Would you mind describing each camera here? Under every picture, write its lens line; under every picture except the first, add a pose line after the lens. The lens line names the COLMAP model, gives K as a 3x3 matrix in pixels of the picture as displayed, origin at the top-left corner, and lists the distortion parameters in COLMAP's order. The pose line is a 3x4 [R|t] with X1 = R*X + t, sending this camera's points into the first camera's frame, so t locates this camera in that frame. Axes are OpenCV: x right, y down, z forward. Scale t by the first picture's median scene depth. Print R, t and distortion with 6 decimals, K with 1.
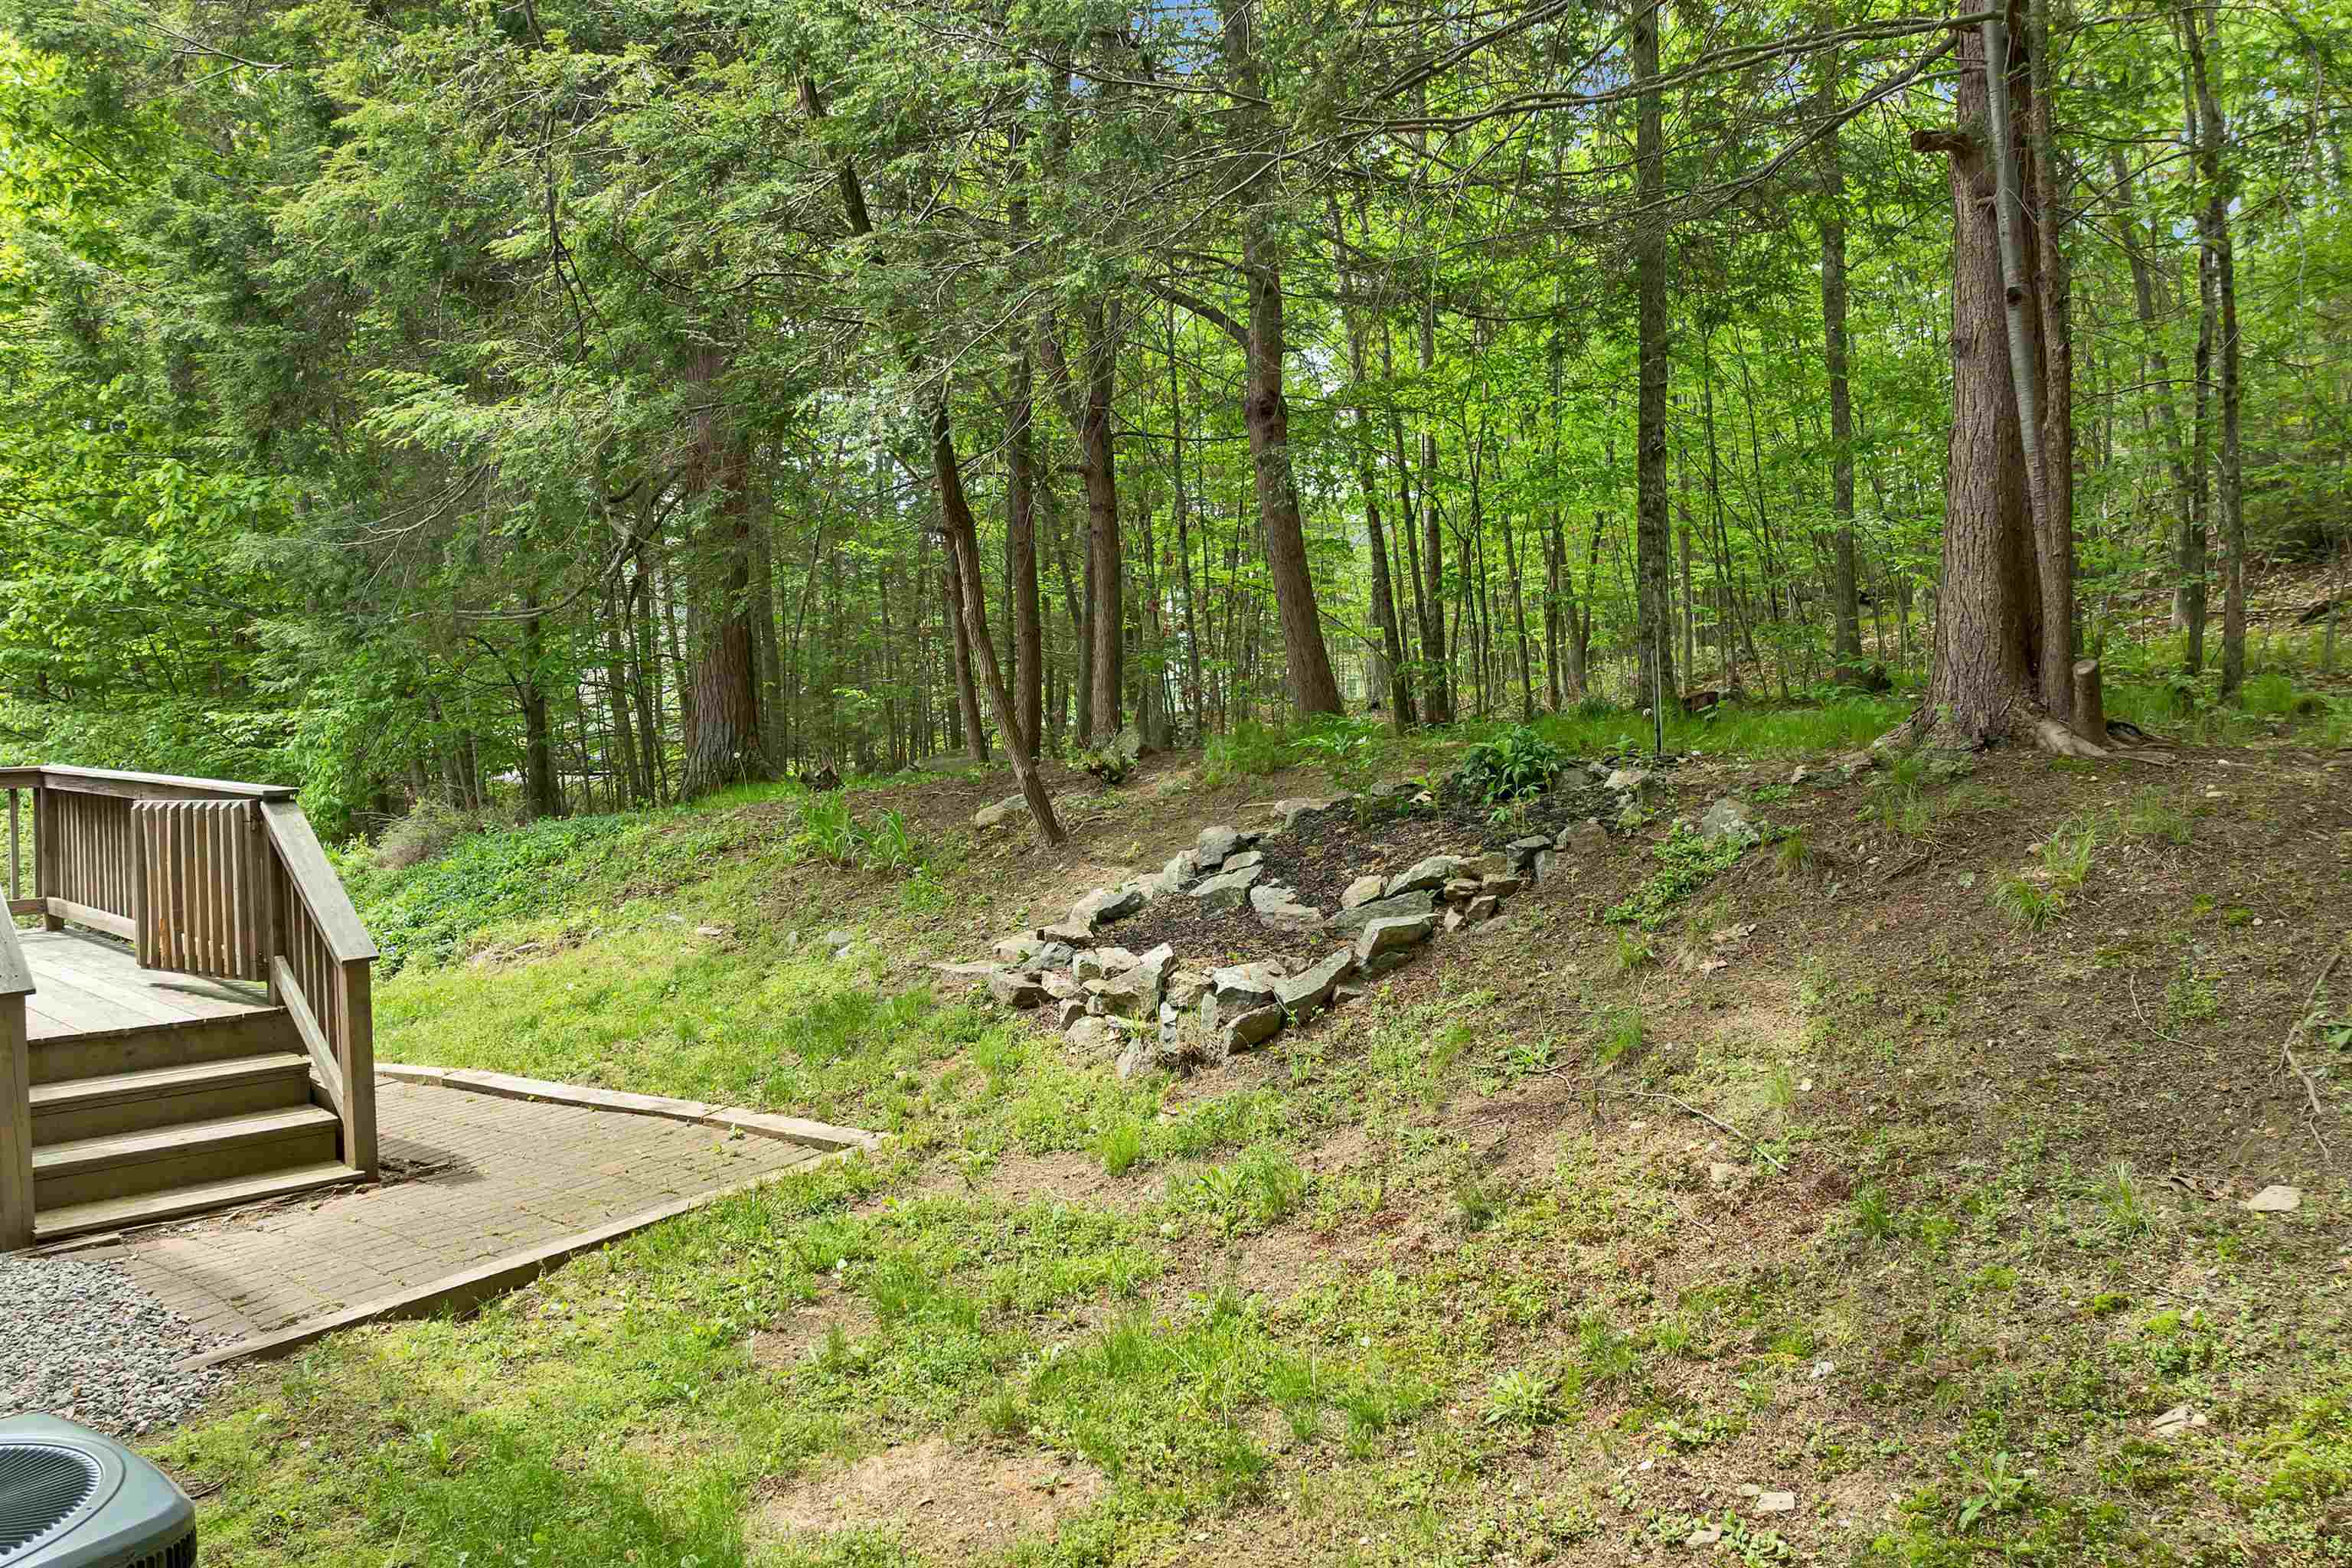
lens RADIAL K [[1718.5, 0, 1180.8], [0, 1718.5, 783.8], [0, 0, 1]] dist [-0.029109, -0.018139]
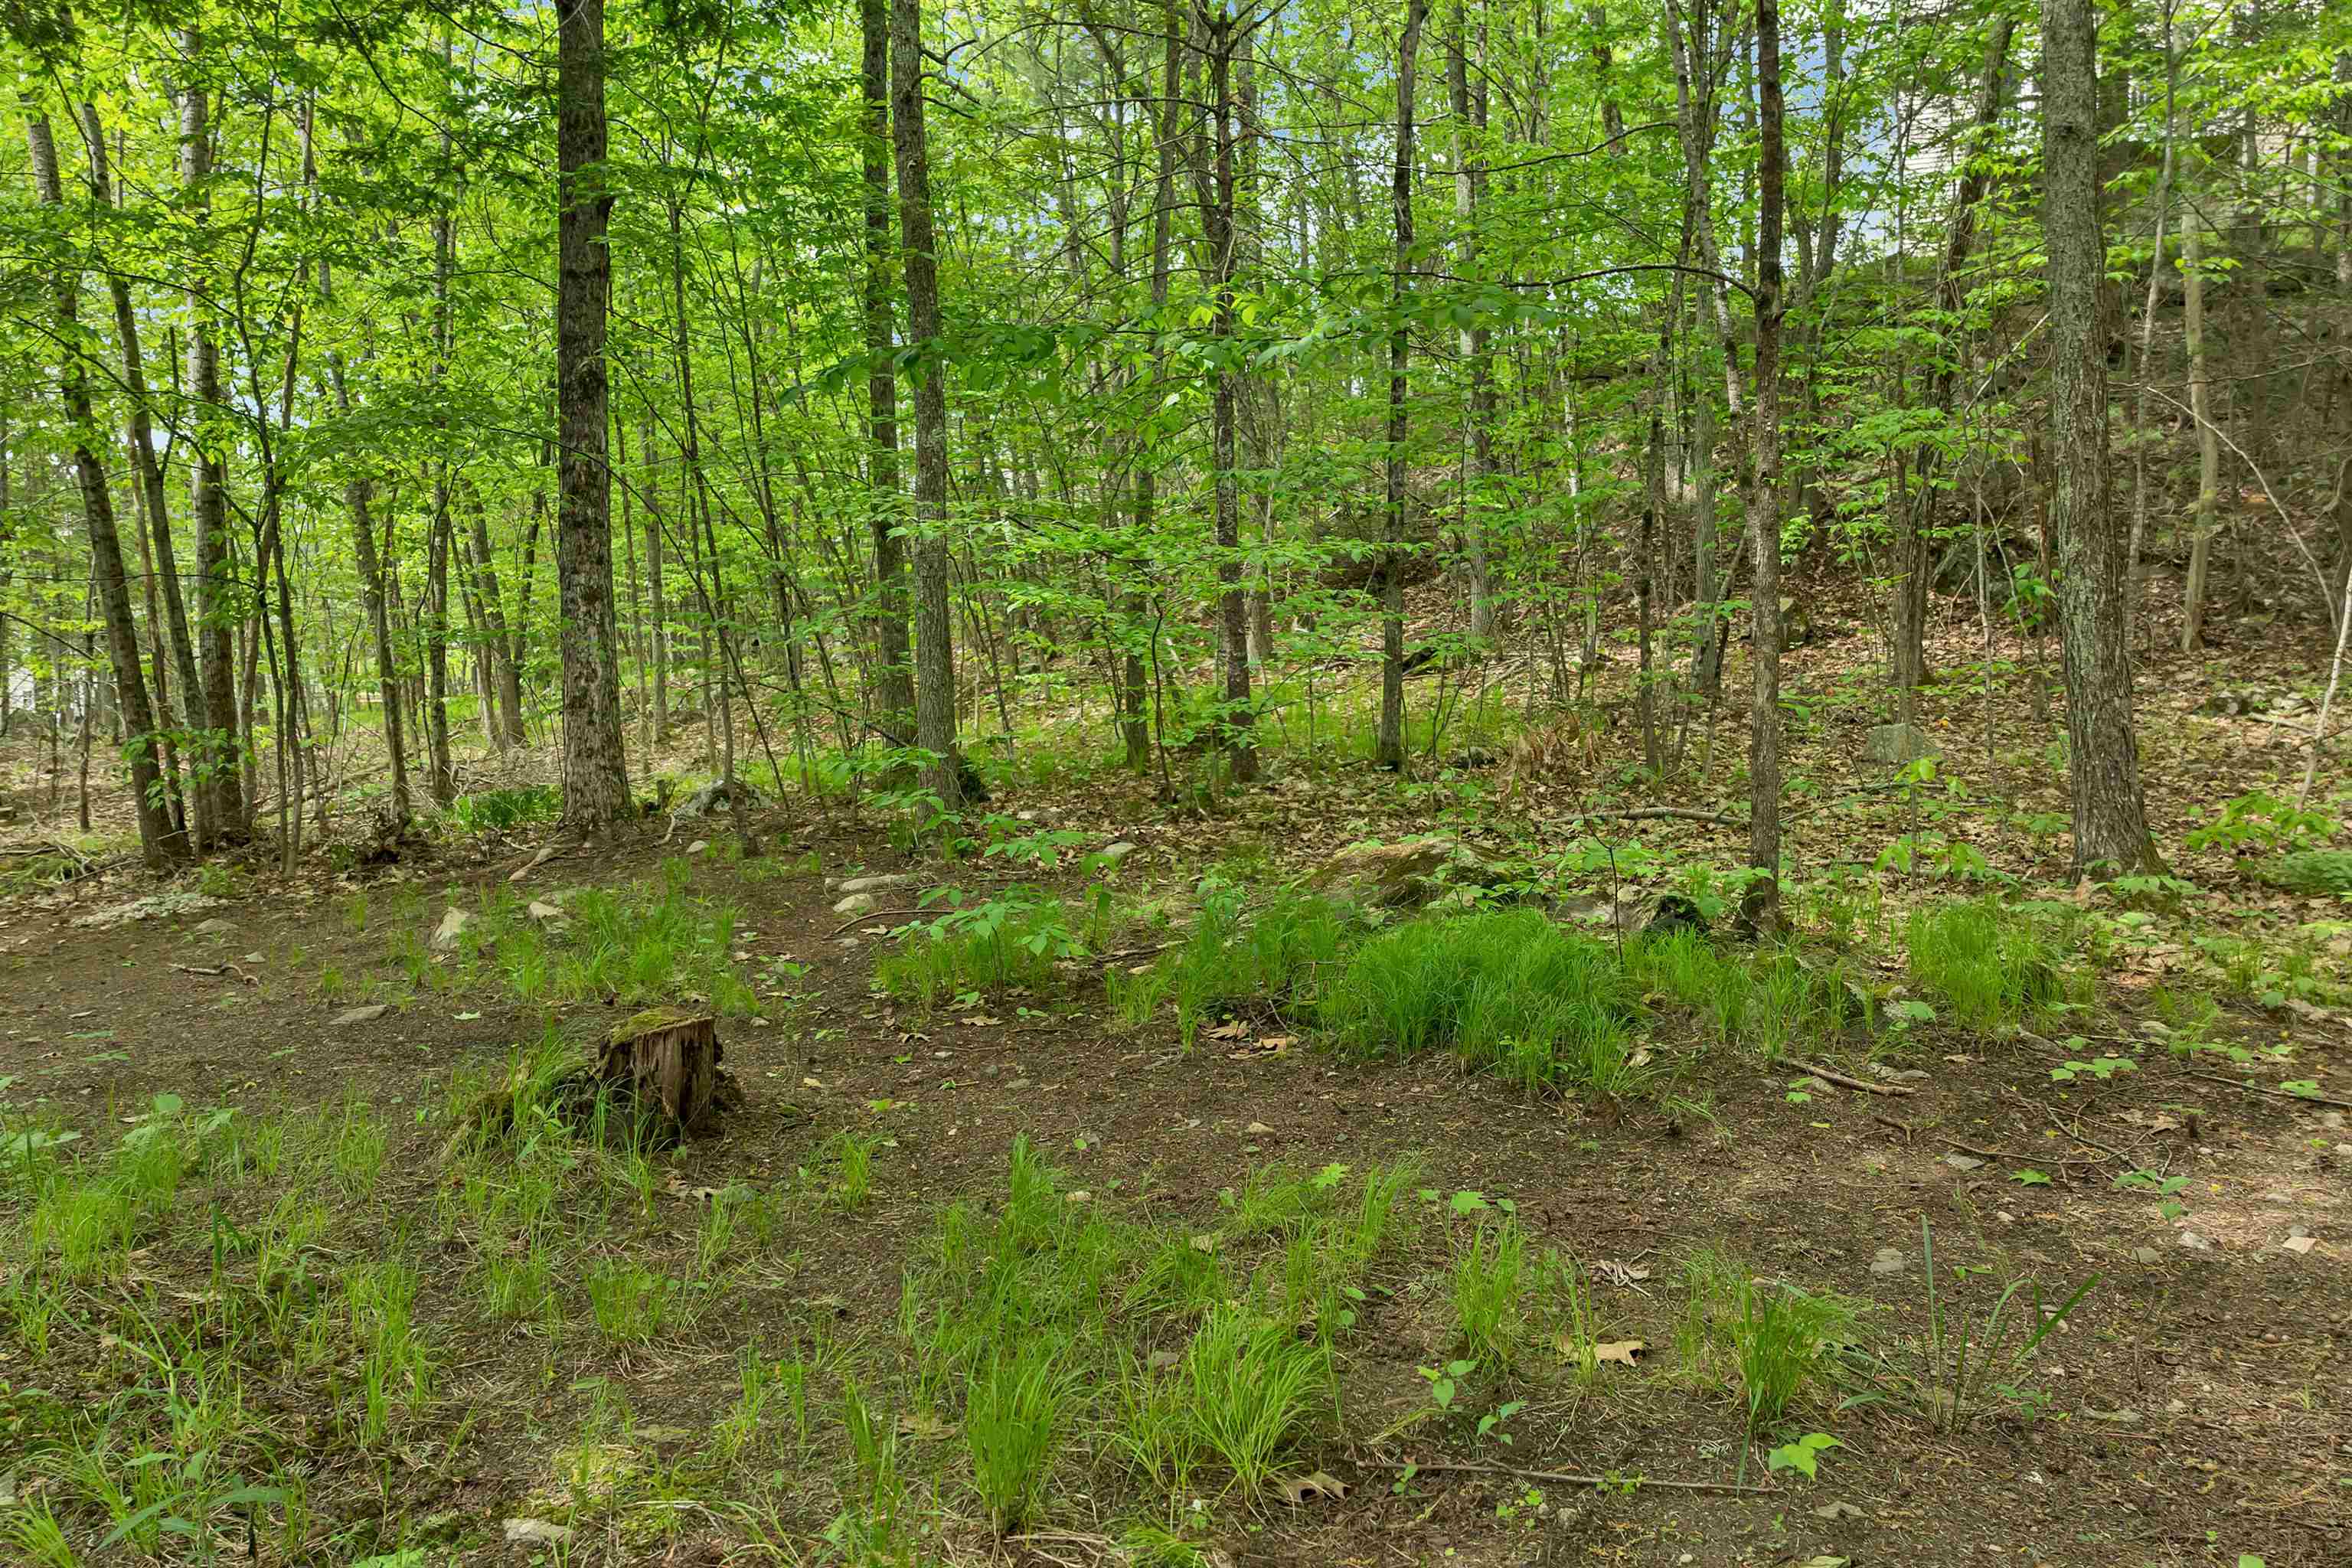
lens RADIAL K [[1718.5, 0, 1180.0], [0, 1718.5, 782.1], [0, 0, 1]] dist [-0.029109, -0.018139]
pose [[0.839216, -0.021636, 0.543368, 0.112273], [0.019741, 0.999762, 0.009320, -0.053351], [-0.543440, 0.002905, 0.839443, 0.354210]]
